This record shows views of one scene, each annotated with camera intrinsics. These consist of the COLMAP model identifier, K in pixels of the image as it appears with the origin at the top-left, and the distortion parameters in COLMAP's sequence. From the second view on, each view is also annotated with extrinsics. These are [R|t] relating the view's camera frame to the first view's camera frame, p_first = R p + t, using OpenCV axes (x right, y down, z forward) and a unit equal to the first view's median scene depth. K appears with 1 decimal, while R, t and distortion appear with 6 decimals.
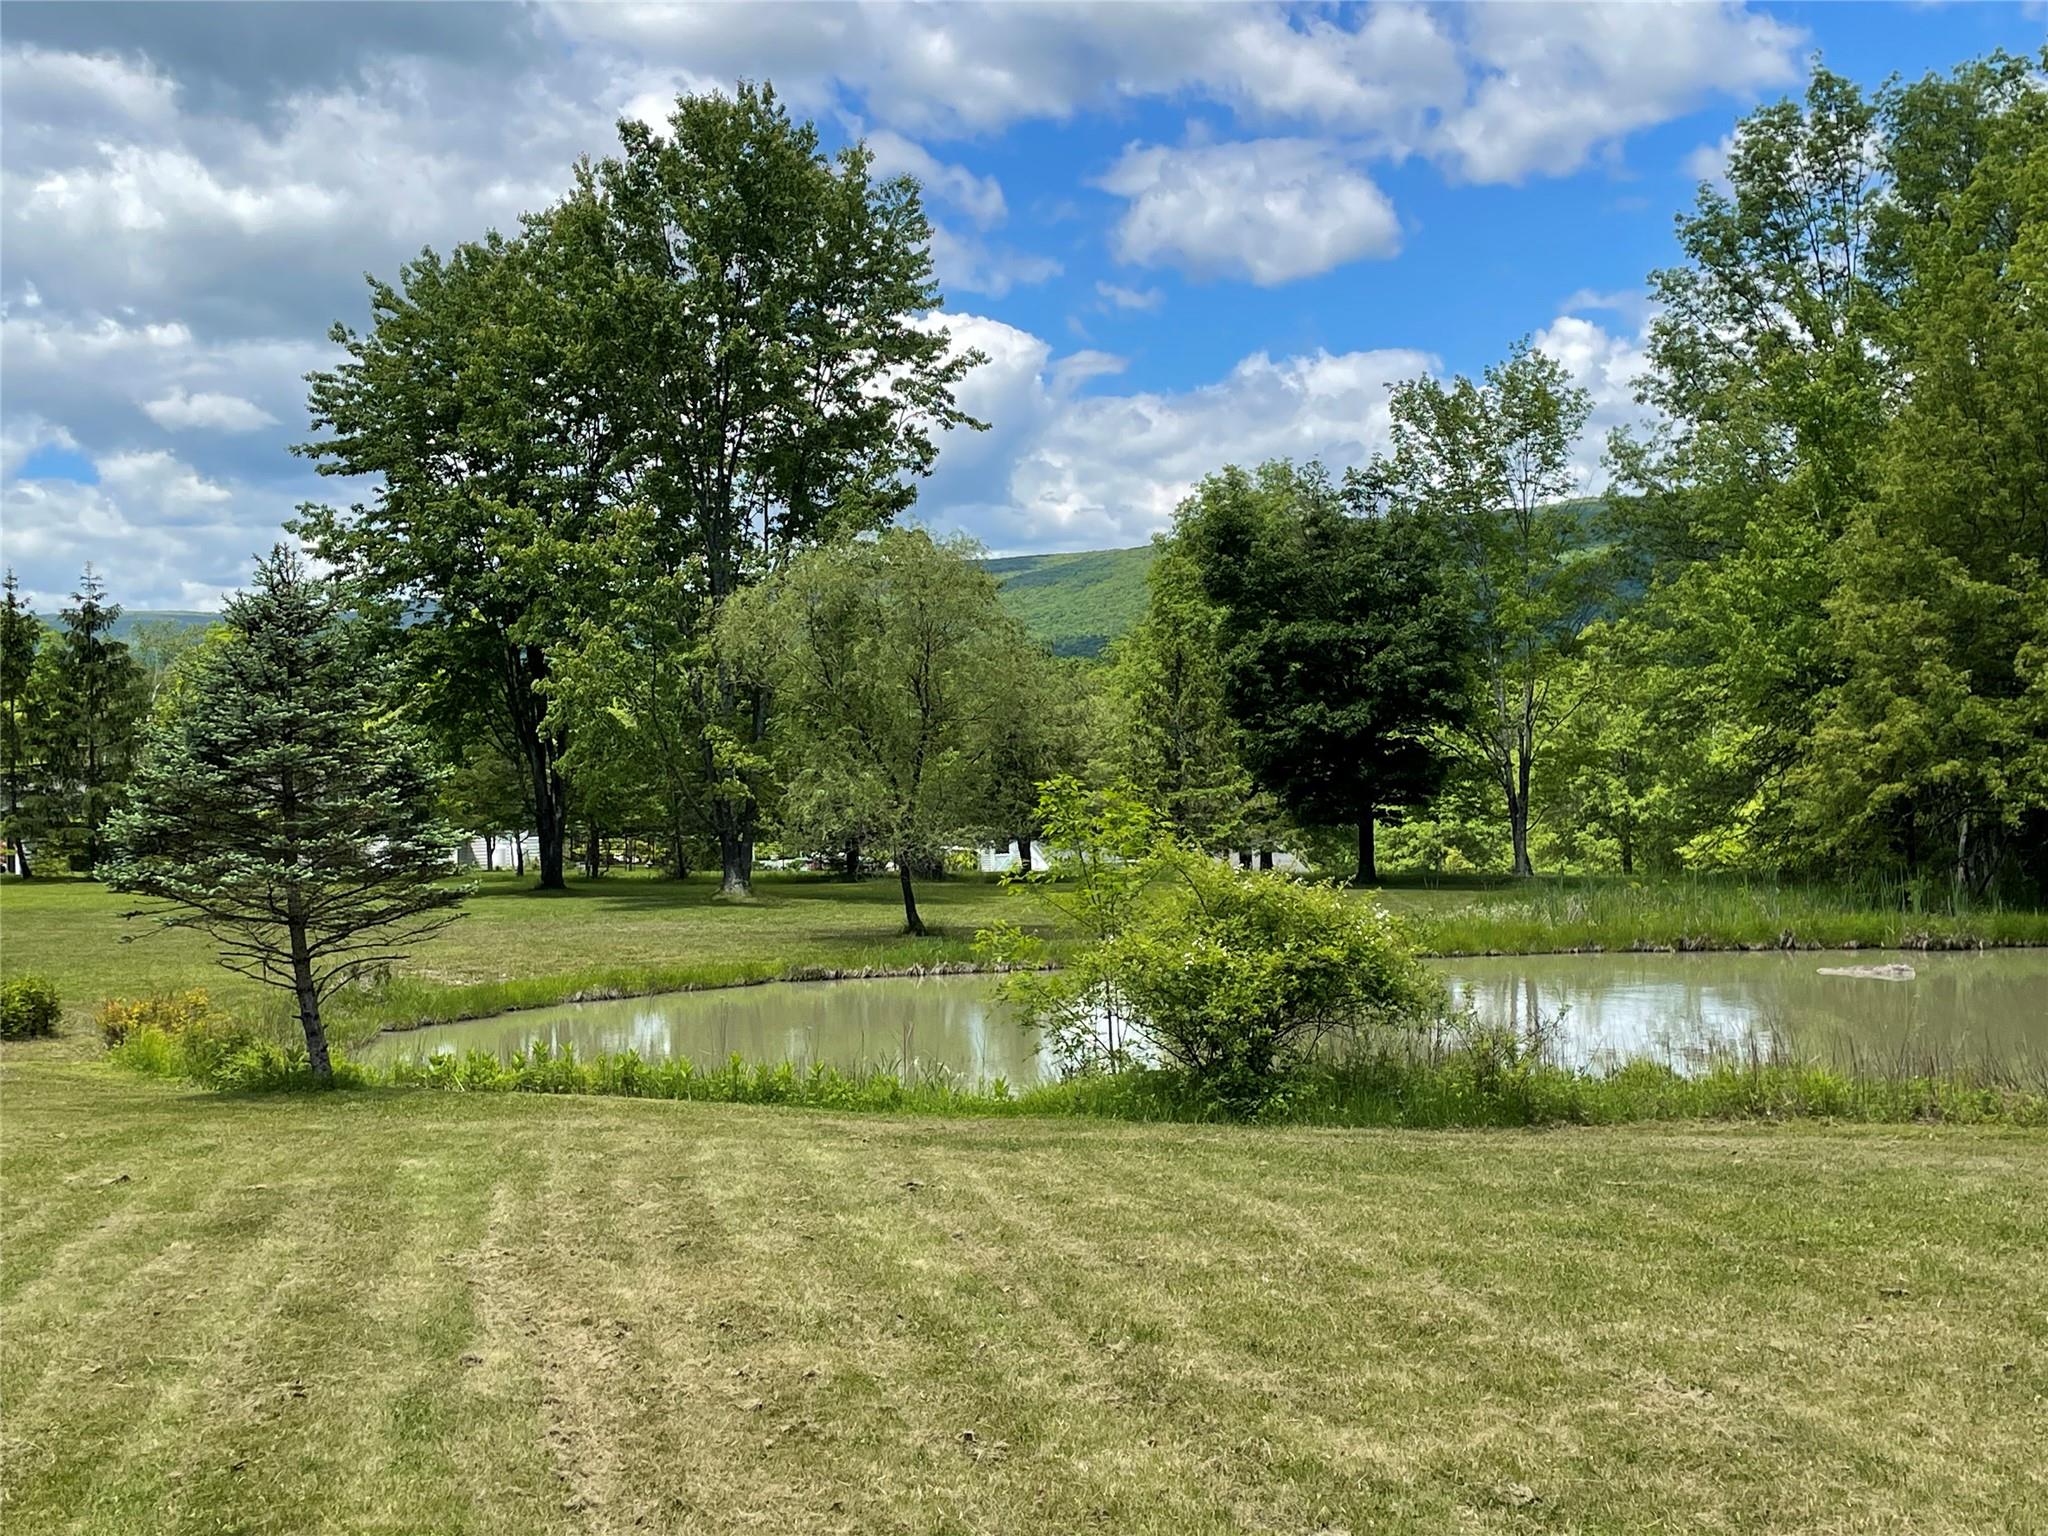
lens RADIAL K [[2567.3, 0, 1027.7], [0, 2567.3, 763.4], [0, 0, 1]] dist [0.038914, 0.000000]
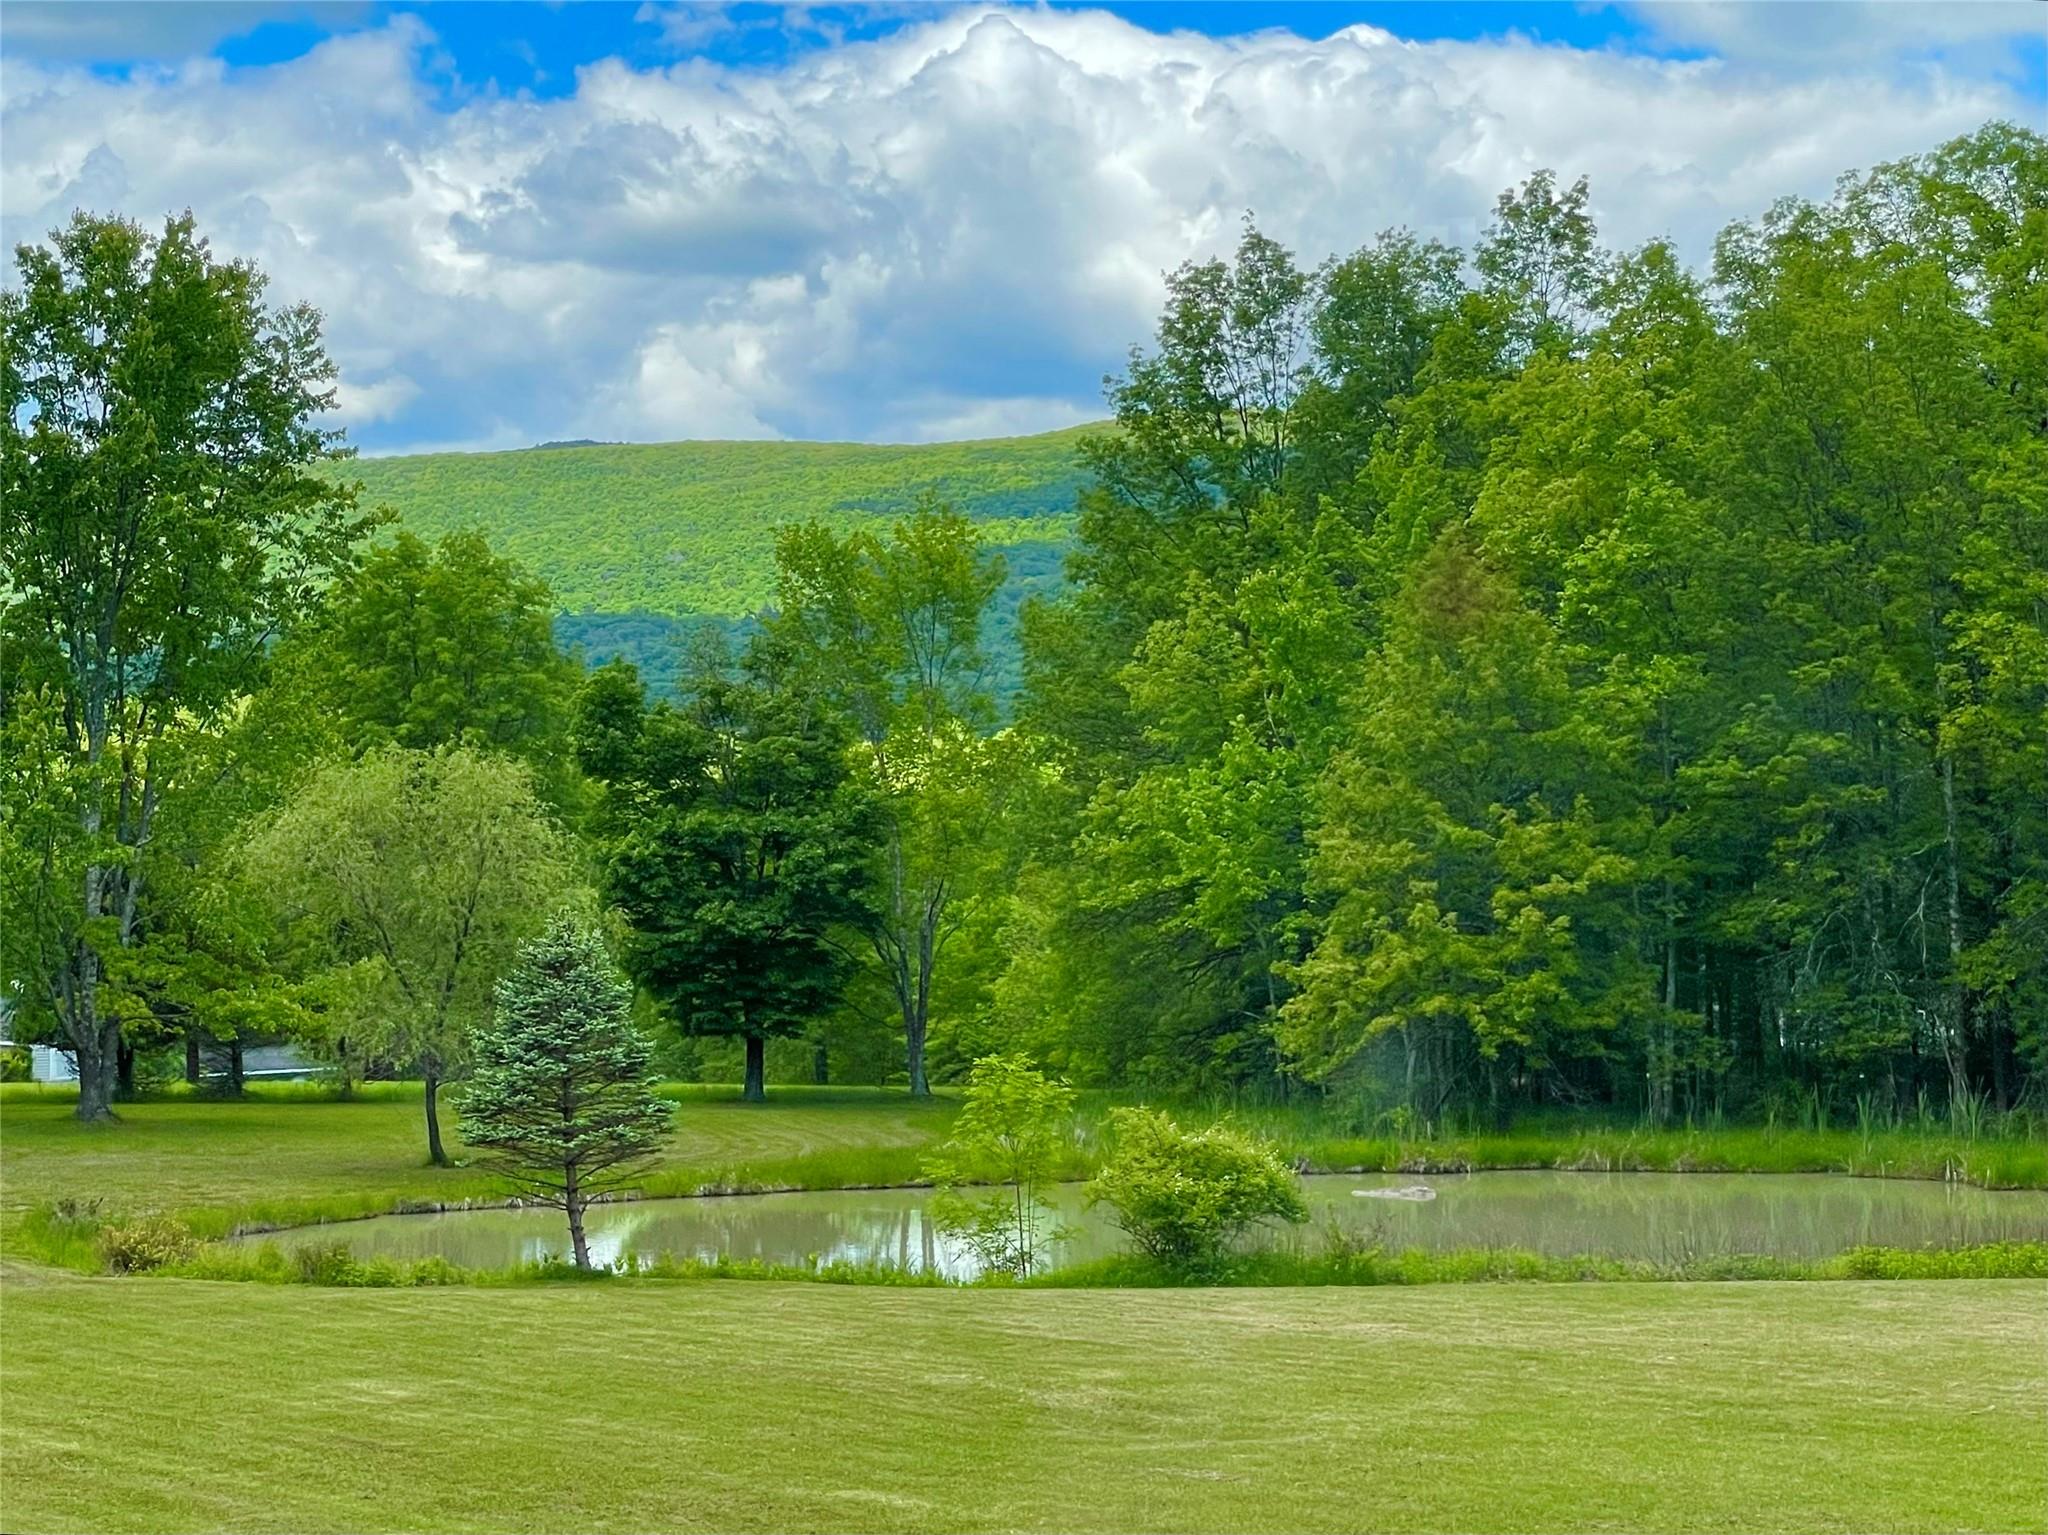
lens RADIAL K [[4322.7, 0, 1027.9], [0, 4322.7, 771.0], [0, 0, 1]] dist [0.011691, 0.000000]
pose [[0.947462, 0.022035, 0.319109, -0.299364], [-0.015393, 0.999610, -0.023321, -0.039623], [-0.319498, 0.017184, 0.947431, -0.512258]]
